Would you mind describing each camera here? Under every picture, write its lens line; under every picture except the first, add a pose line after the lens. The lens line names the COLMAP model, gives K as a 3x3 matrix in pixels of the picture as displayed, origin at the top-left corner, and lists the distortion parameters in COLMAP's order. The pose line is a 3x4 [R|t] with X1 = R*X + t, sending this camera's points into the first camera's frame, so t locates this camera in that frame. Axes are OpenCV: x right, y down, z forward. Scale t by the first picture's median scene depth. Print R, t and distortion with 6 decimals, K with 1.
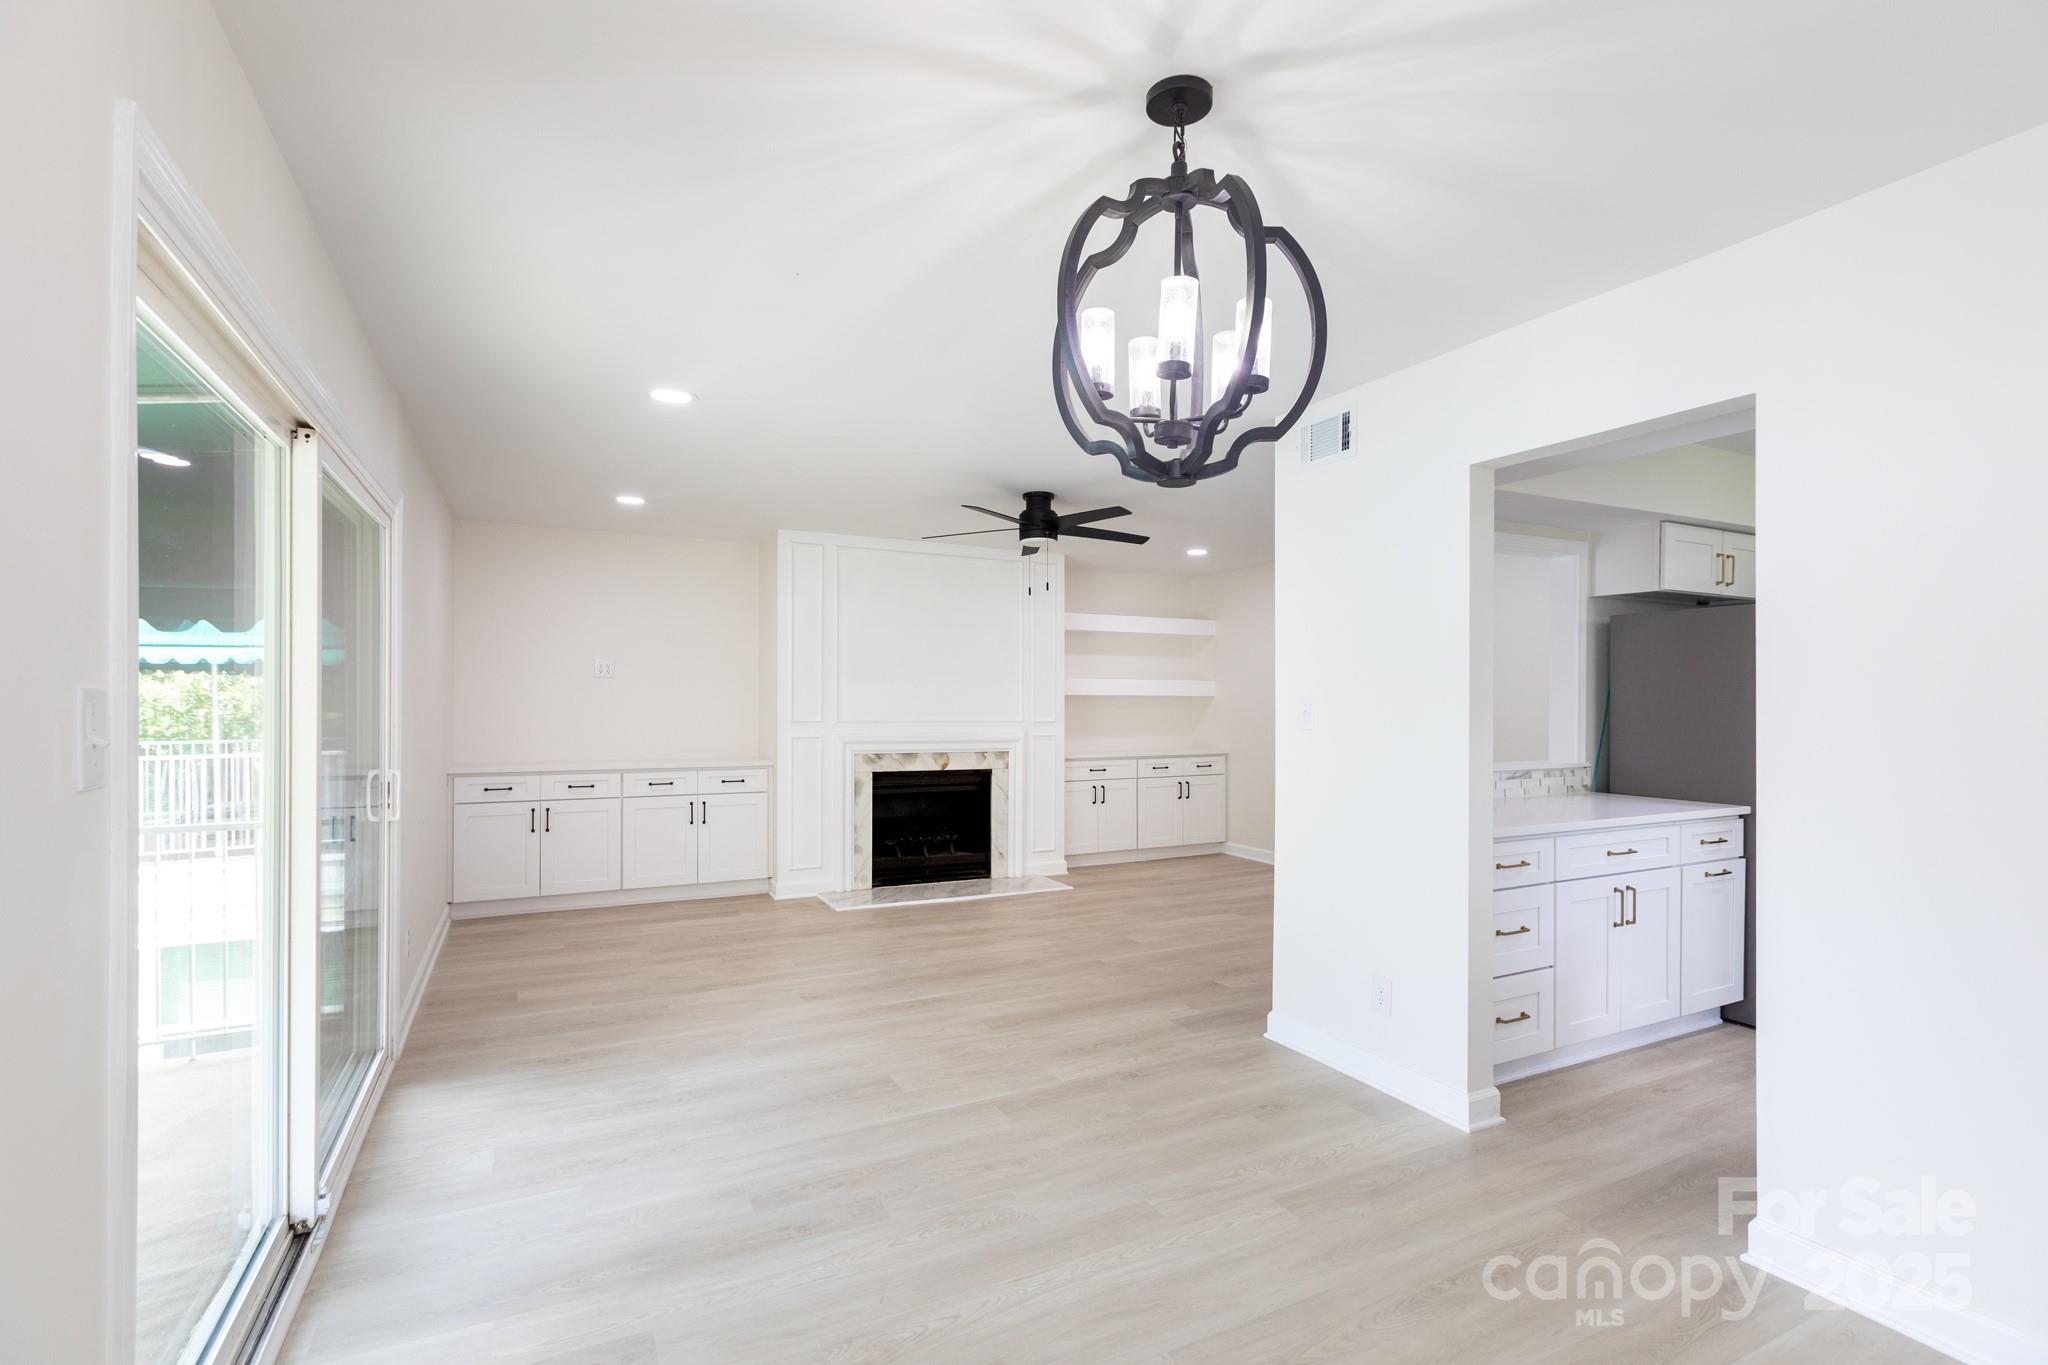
lens RADIAL K [[935.4, 0, 991.6], [0, 935.4, 746.0], [0, 0, 1]] dist [0.005398, -0.002154]
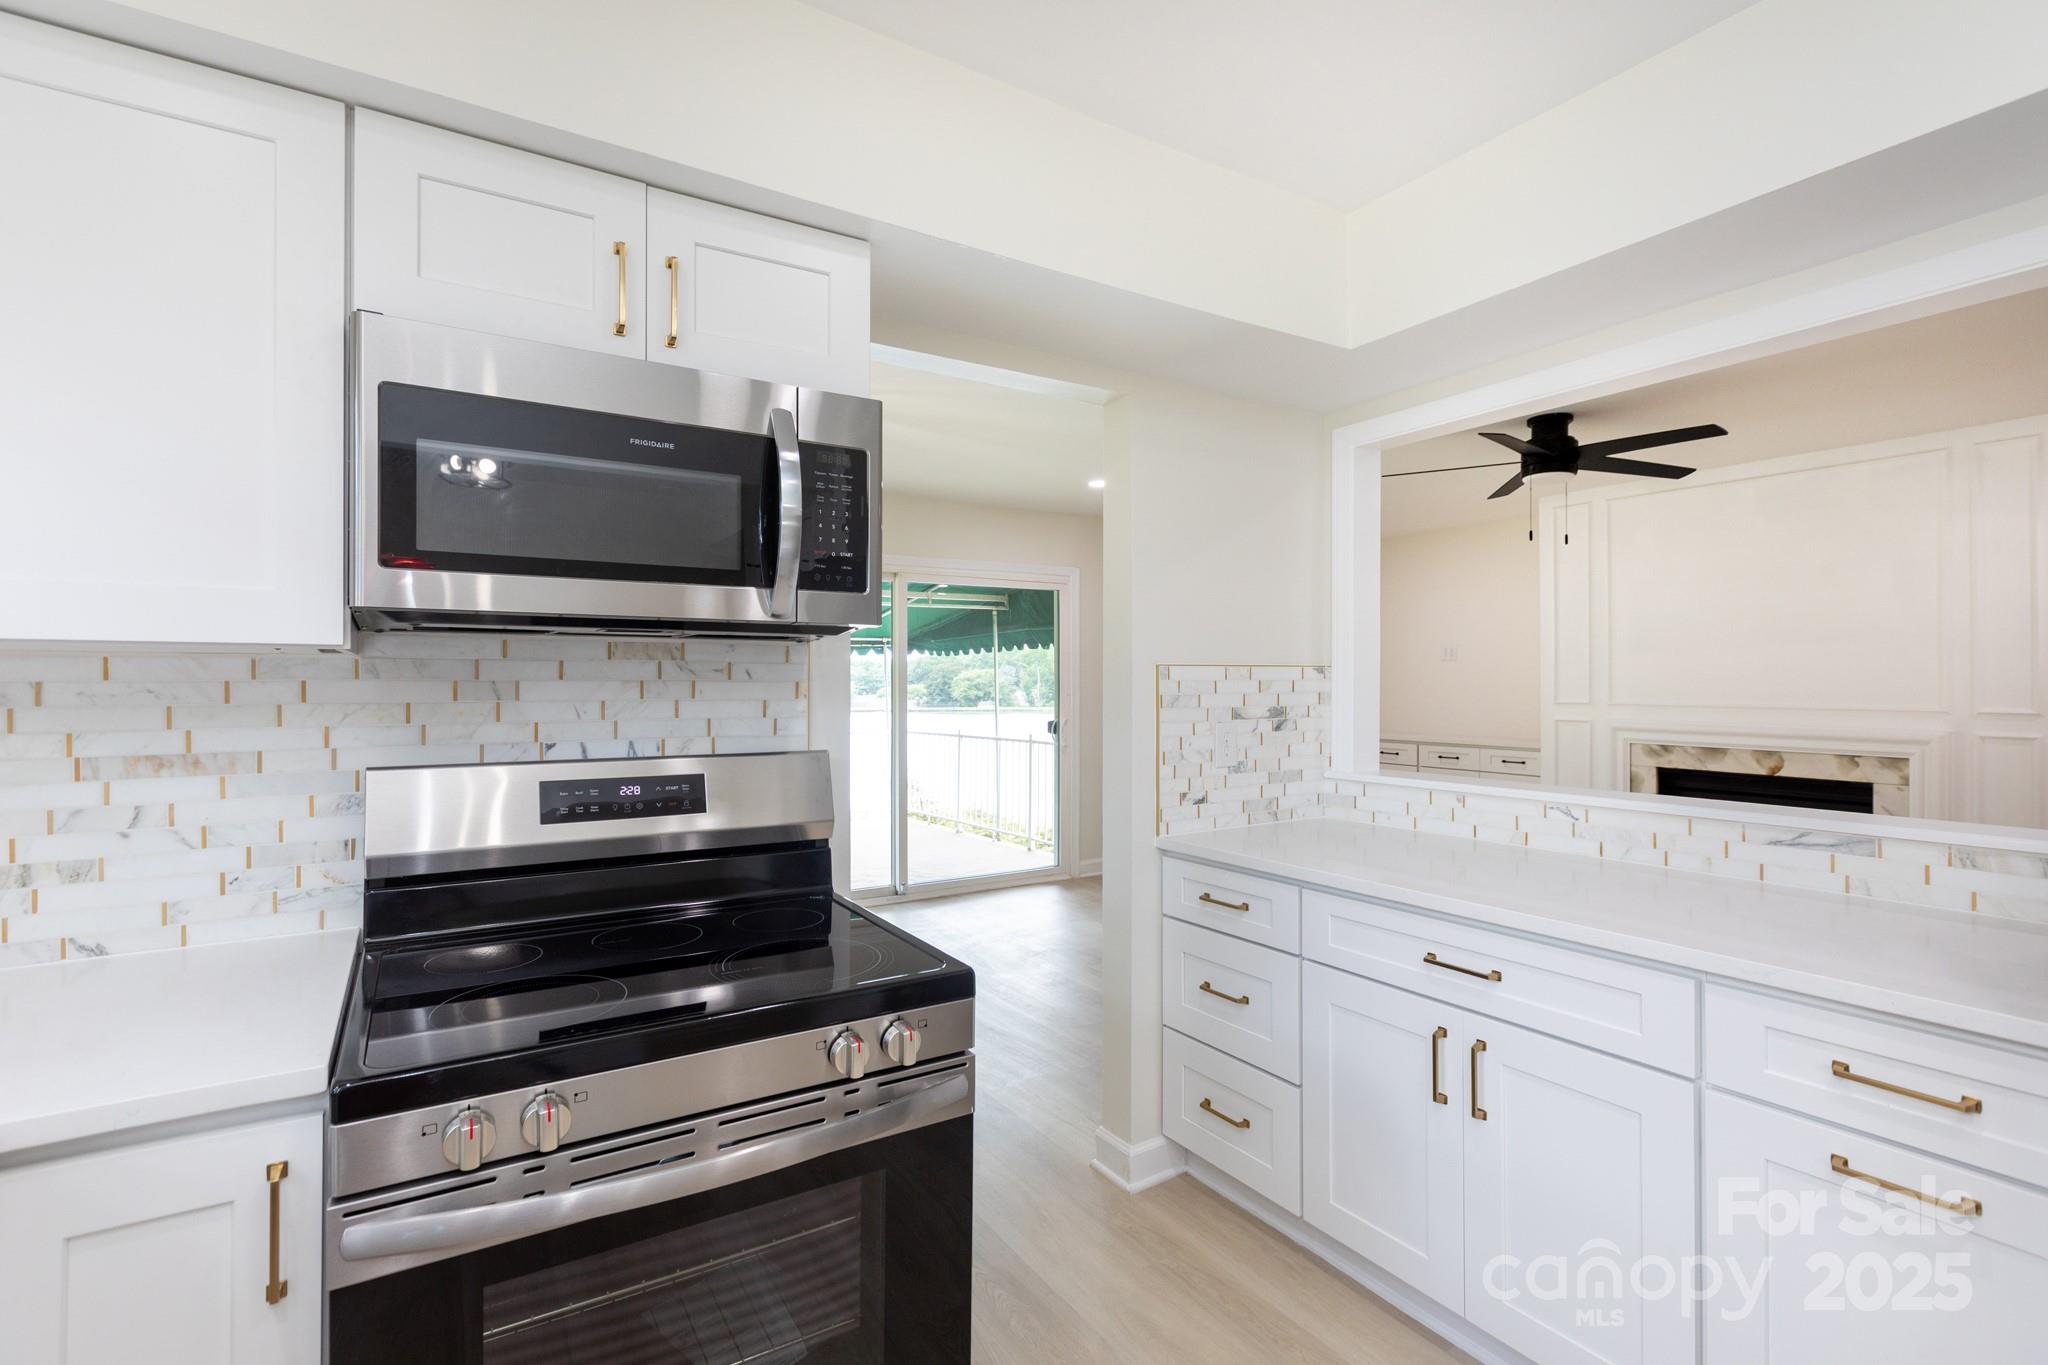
lens RADIAL K [[935.4, 0, 1029.0], [0, 935.4, 685.2], [0, 0, 1]] dist [0.005398, -0.002154]
pose [[0.095194, -0.001132, -0.995458, 0.631888], [-0.043139, 0.999055, -0.005261, -0.015662], [0.994524, 0.043444, 0.095055, 0.381393]]
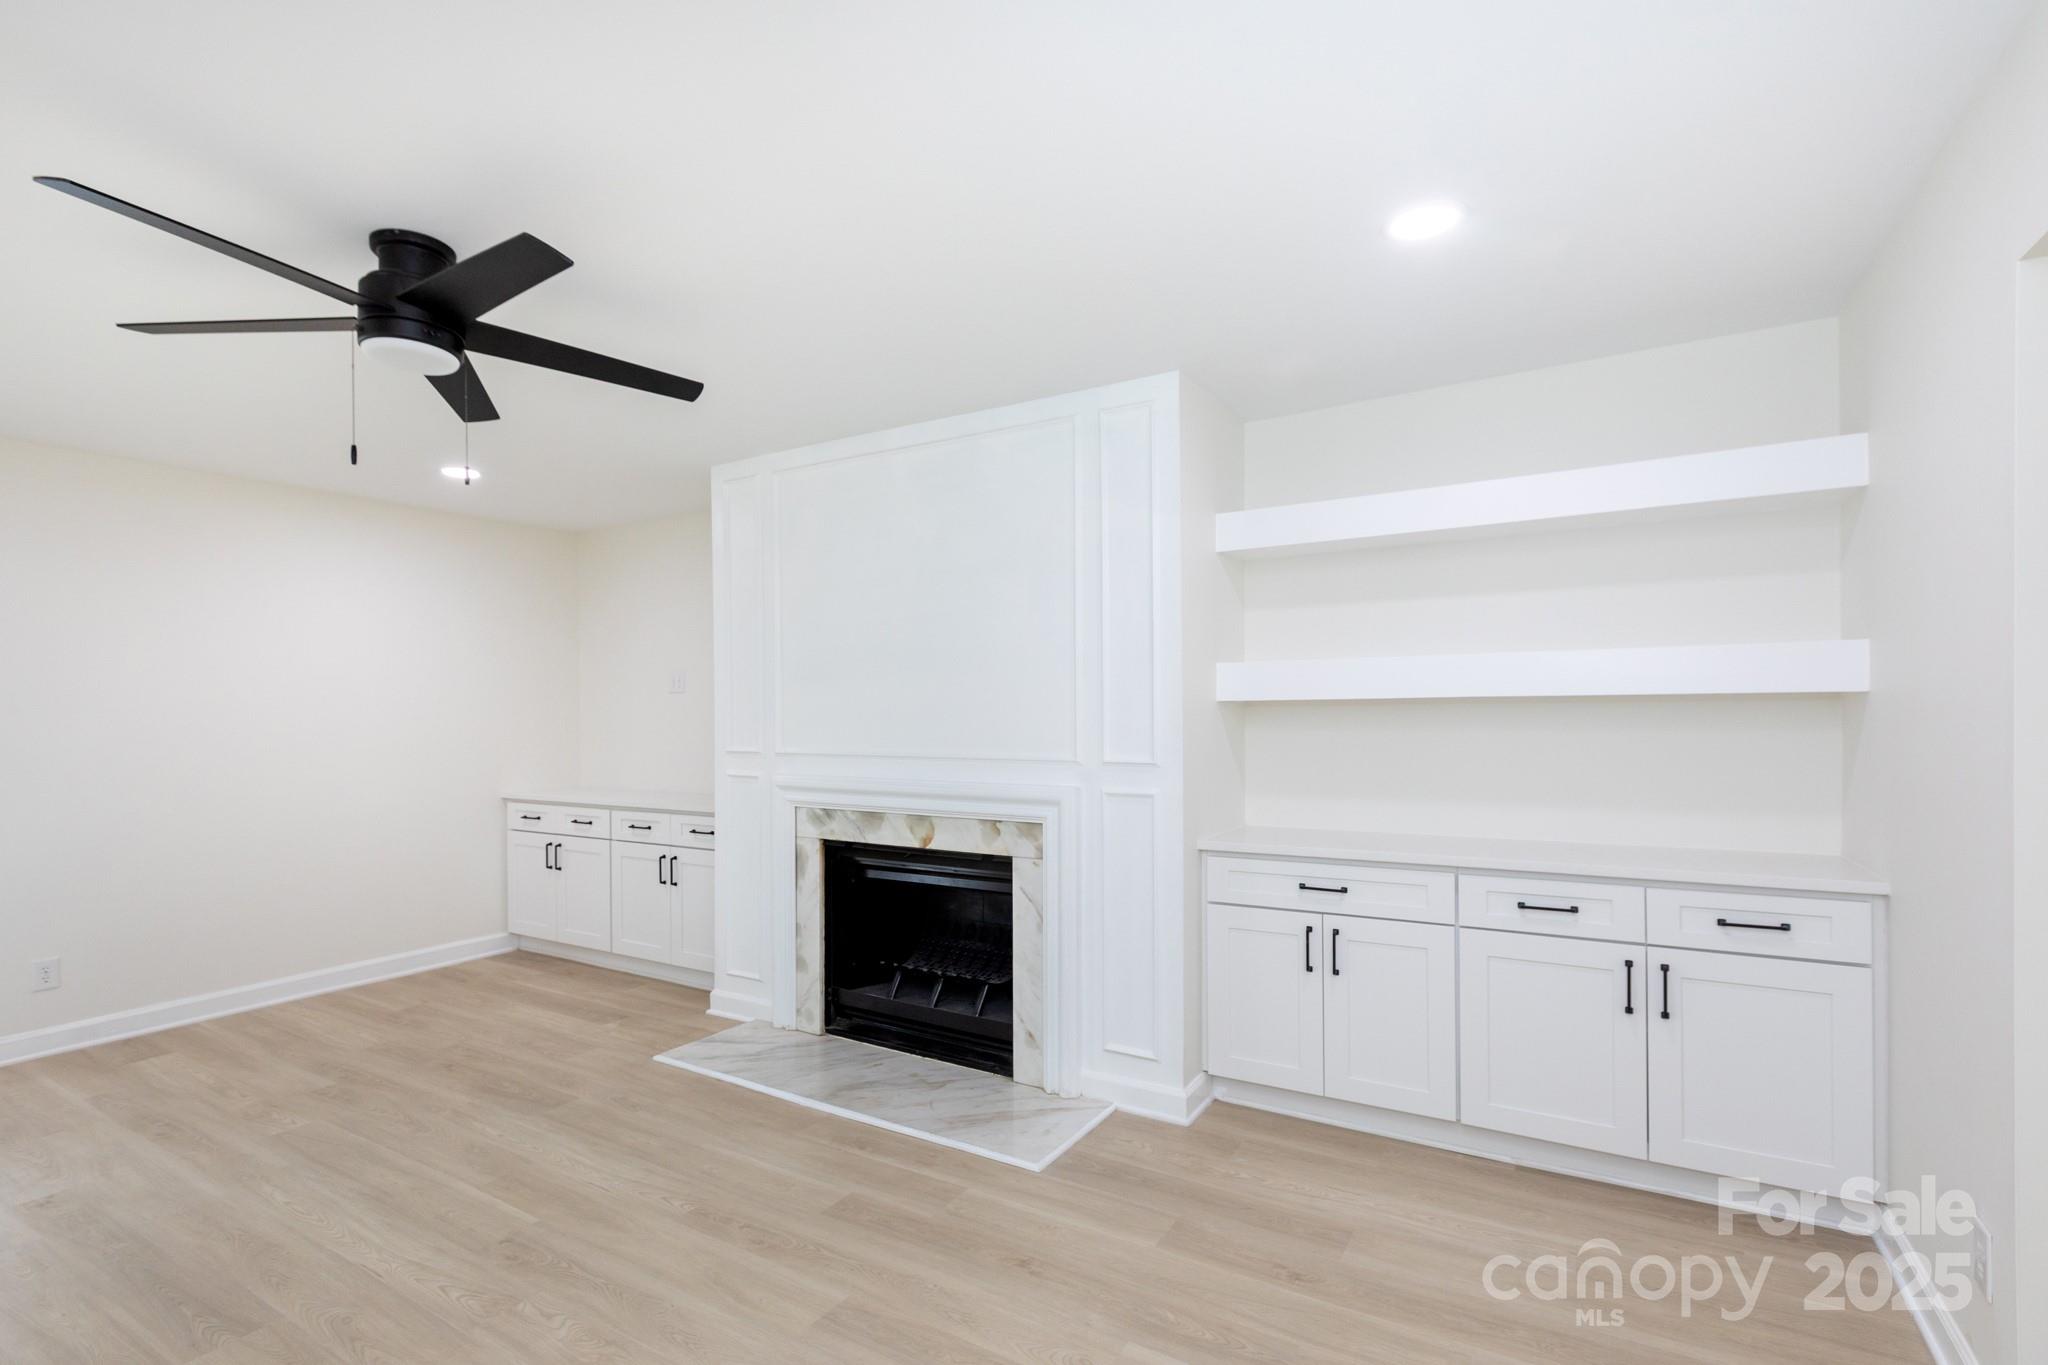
lens RADIAL K [[935.4, 0, 1020.6], [0, 935.4, 711.5], [0, 0, 1]] dist [0.005398, -0.002154]
pose [[0.528782, -0.010661, -0.848691, 0.452742], [-0.029880, 0.999067, -0.031167, -0.039239], [0.848232, 0.041839, 0.527970, 0.792950]]
